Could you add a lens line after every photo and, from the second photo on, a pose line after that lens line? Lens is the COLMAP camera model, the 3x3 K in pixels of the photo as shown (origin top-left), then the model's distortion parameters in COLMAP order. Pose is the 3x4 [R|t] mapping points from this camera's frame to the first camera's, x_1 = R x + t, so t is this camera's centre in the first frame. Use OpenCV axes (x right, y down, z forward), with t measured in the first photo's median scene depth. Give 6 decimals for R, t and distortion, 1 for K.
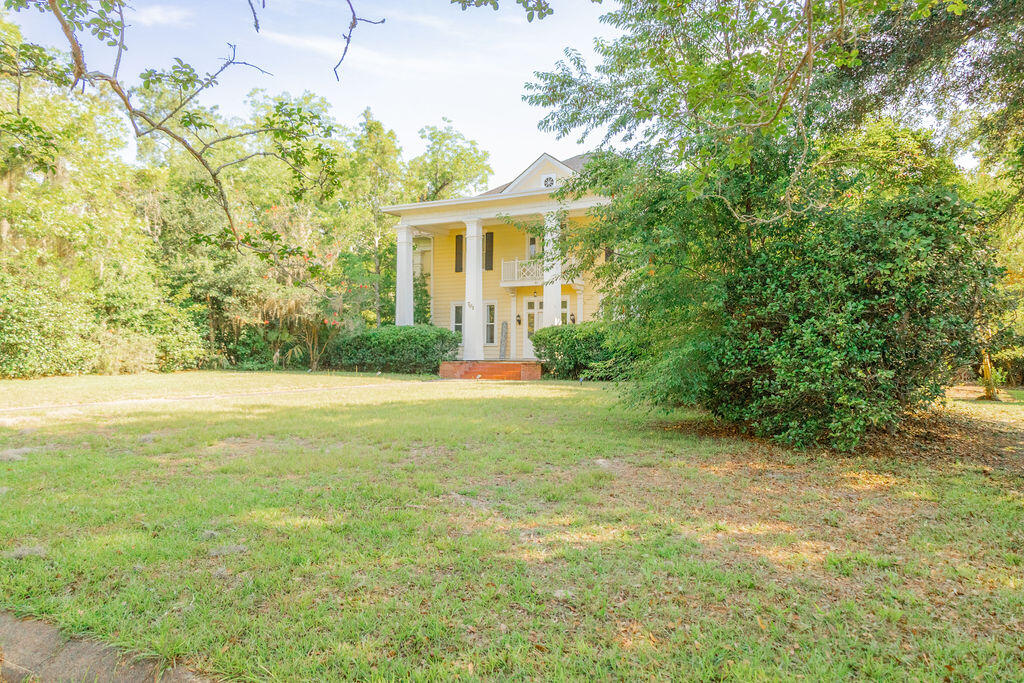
lens RADIAL K [[694.5, 0, 513.9], [0, 694.5, 346.0], [0, 0, 1]] dist [0.042572, 0.001234]
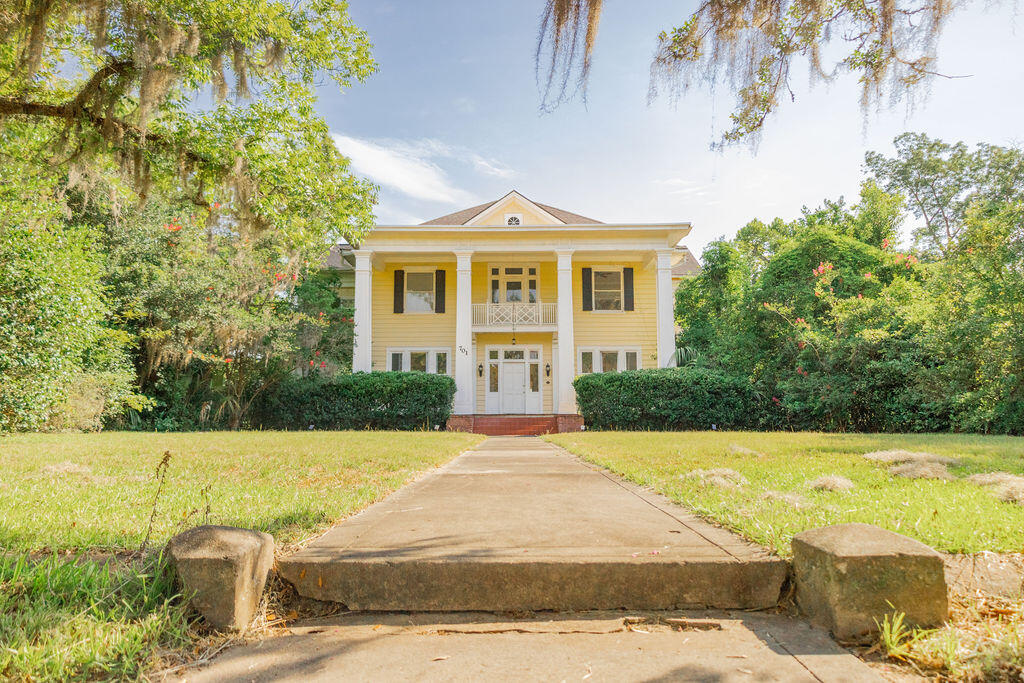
lens RADIAL K [[701.6, 0, 516.7], [0, 701.6, 346.4], [0, 0, 1]] dist [0.033797, 0.003147]
pose [[0.875346, 0.044297, 0.481464, -0.415505], [0.006185, 0.994687, -0.102760, 0.025616], [-0.483458, 0.092928, 0.870421, 0.219027]]
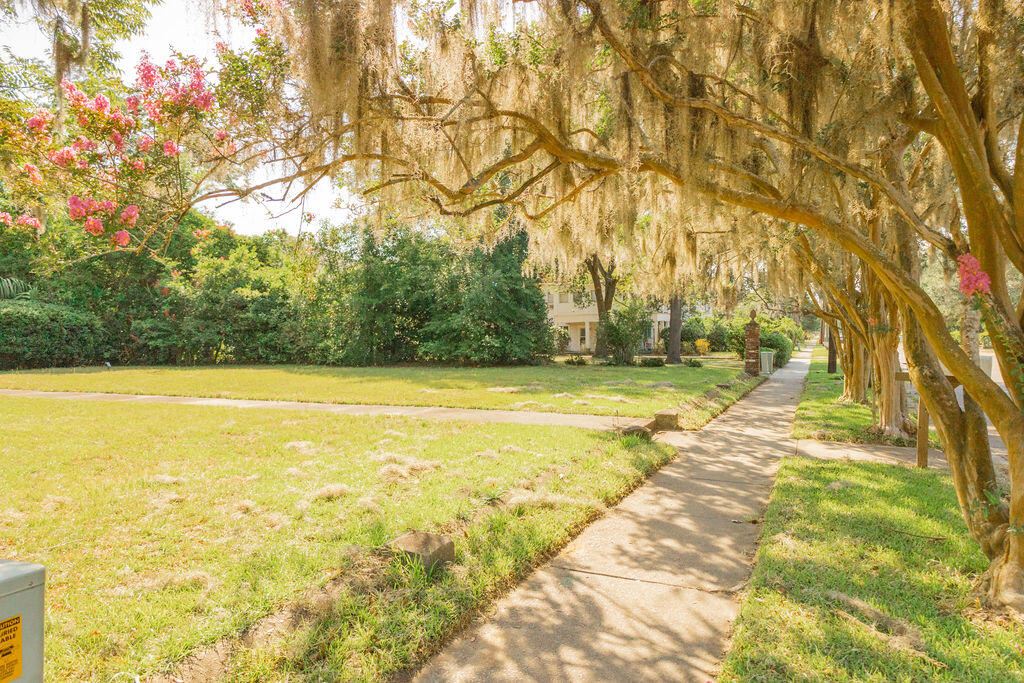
lens RADIAL K [[691.8, 0, 516.7], [0, 691.8, 343.8], [0, 0, 1]] dist [0.028822, -0.000180]
pose [[-0.106551, -0.021652, 0.994071, -0.684994], [-0.003110, 0.999765, 0.021442, -0.003886], [-0.994302, -0.000807, -0.106593, 0.373637]]
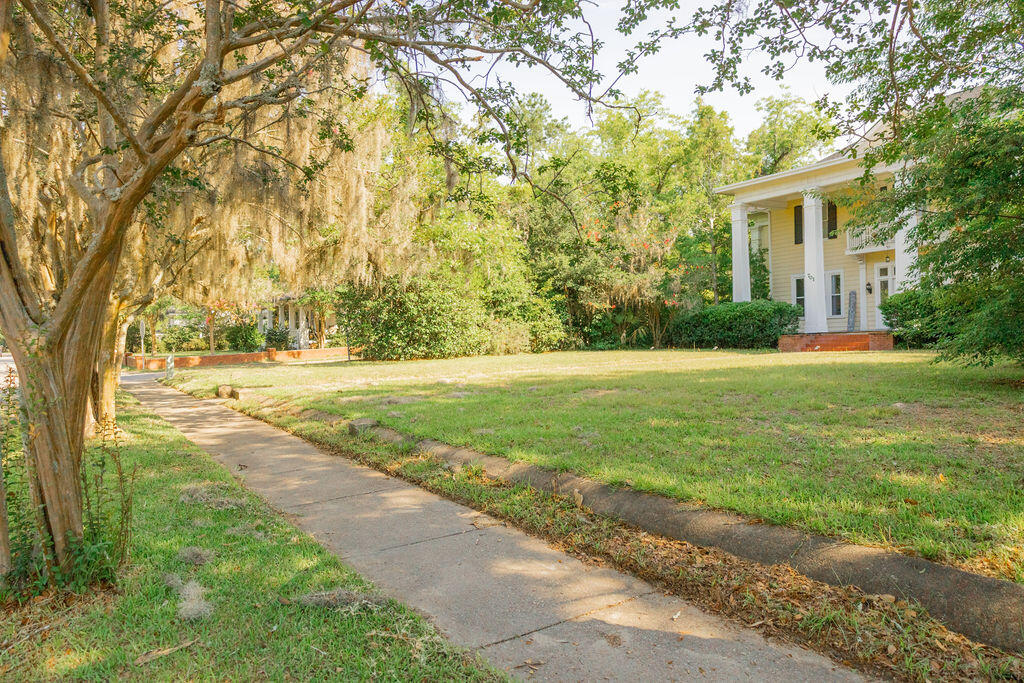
lens RADIAL K [[701.6, 0, 516.7], [0, 701.6, 346.4], [0, 0, 1]] dist [0.033797, 0.003147]
pose [[0.884897, -0.031676, -0.464709, 0.029686], [0.042803, 0.998994, 0.013411, 0.007906], [0.463816, -0.031758, 0.885362, -0.072772]]
